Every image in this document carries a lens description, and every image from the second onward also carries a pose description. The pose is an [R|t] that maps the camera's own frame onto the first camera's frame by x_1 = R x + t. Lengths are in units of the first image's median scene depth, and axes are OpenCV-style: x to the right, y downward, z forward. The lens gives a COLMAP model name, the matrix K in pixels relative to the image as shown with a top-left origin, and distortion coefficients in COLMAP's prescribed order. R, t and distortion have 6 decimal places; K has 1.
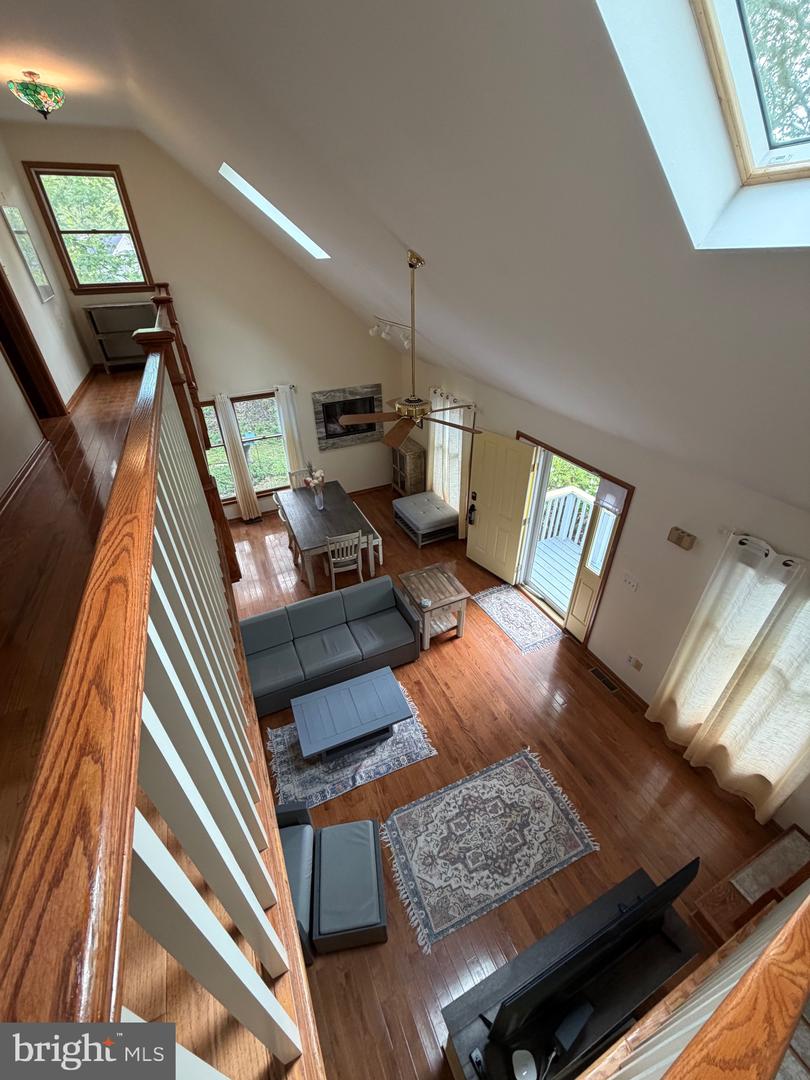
lens RADIAL K [[429.5, 0, 403.6], [0, 429.5, 539.4], [0, 0, 1]] dist [0.000249, 0.000135]
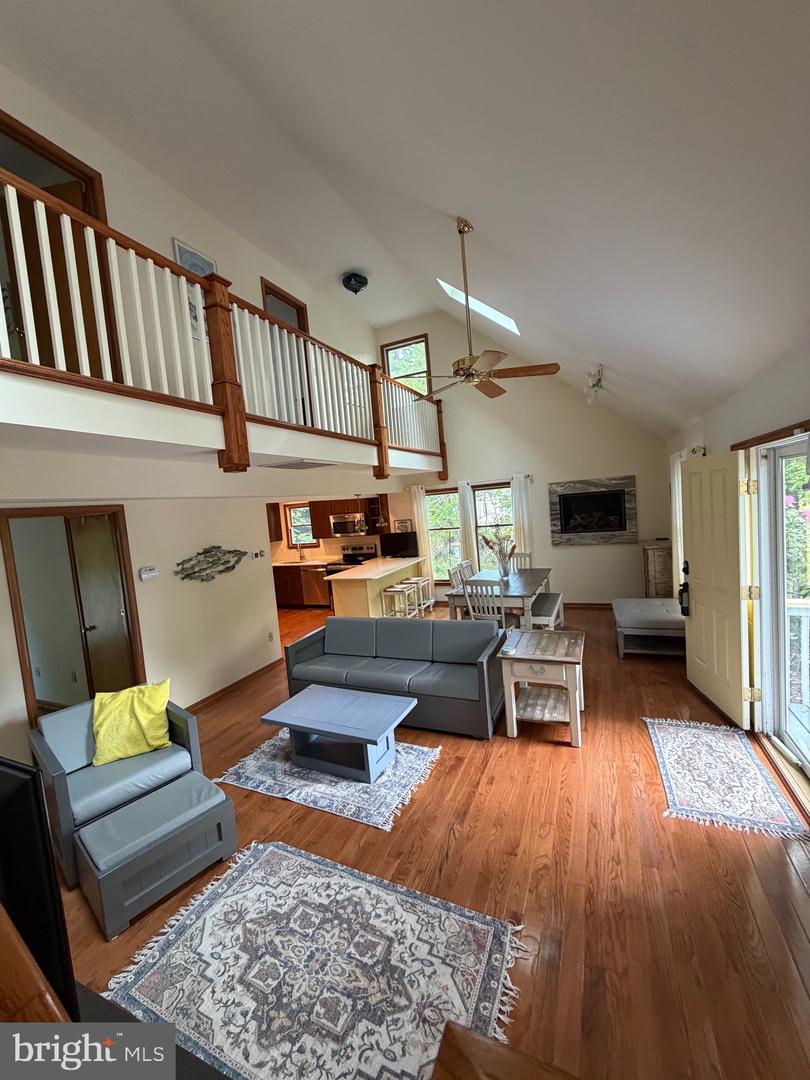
lens RADIAL K [[429.5, 0, 403.6], [0, 429.5, 539.4], [0, 0, 1]] dist [0.000249, 0.000135]
pose [[0.653291, 0.024526, -0.756710, 0.474183], [-0.357003, 0.891363, -0.279322, 0.247193], [0.667653, 0.452626, 0.591075, 0.391106]]
